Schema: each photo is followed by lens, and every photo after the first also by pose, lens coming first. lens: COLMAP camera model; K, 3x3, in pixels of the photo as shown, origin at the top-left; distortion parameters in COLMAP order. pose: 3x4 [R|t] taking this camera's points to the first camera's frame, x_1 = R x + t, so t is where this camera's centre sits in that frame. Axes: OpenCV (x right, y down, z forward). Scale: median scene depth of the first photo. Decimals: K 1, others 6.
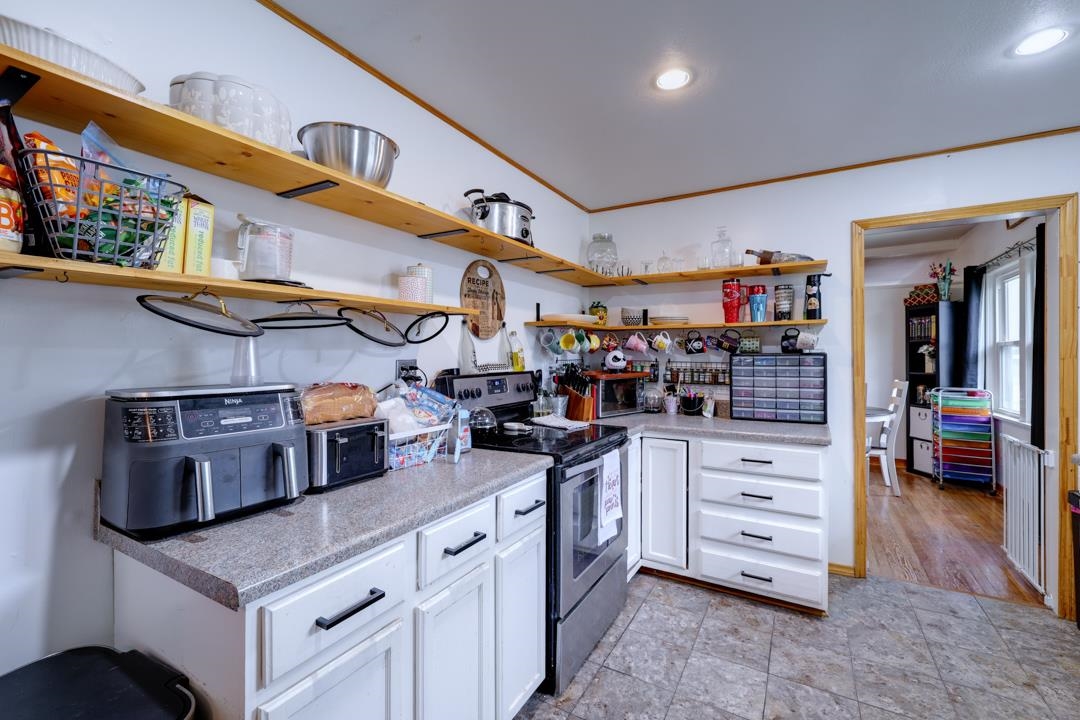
lens RADIAL K [[462.8, 0, 540.0], [0, 462.8, 355.5], [0, 0, 1]] dist [0.000137, -0.000858]
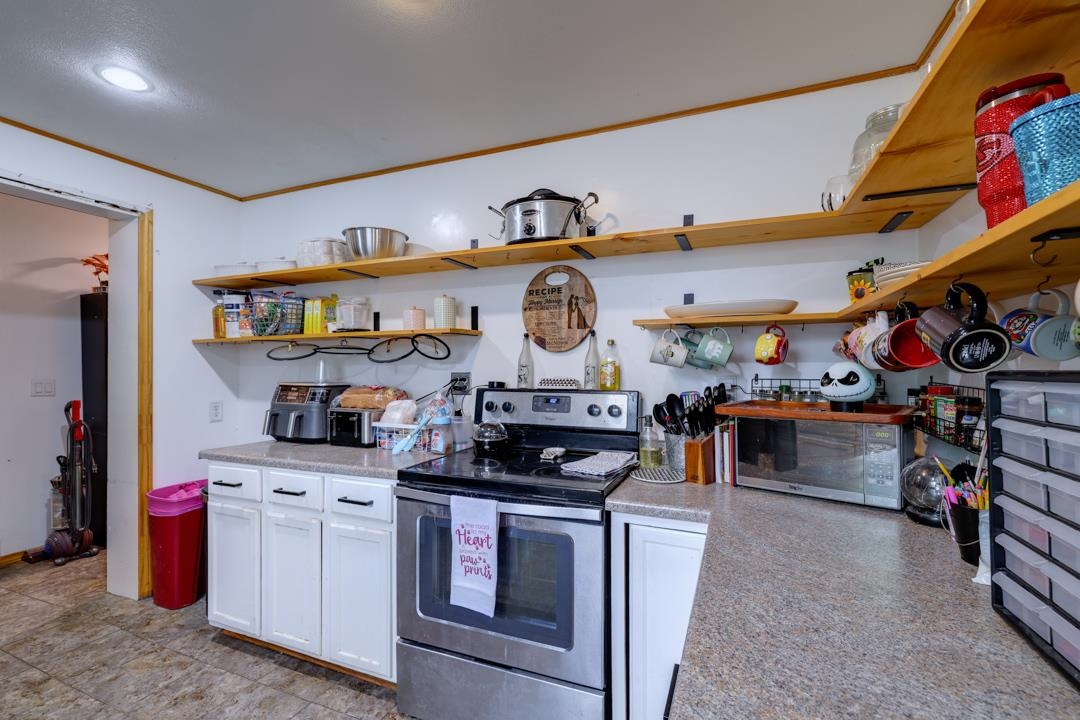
lens RADIAL K [[462.8, 0, 541.4], [0, 462.8, 357.2], [0, 0, 1]] dist [0.000137, -0.000858]
pose [[0.139720, -0.015291, -0.990073, 0.803824], [-0.000945, 0.999878, -0.015575, -0.010610], [0.990191, 0.003112, 0.139689, 0.866521]]
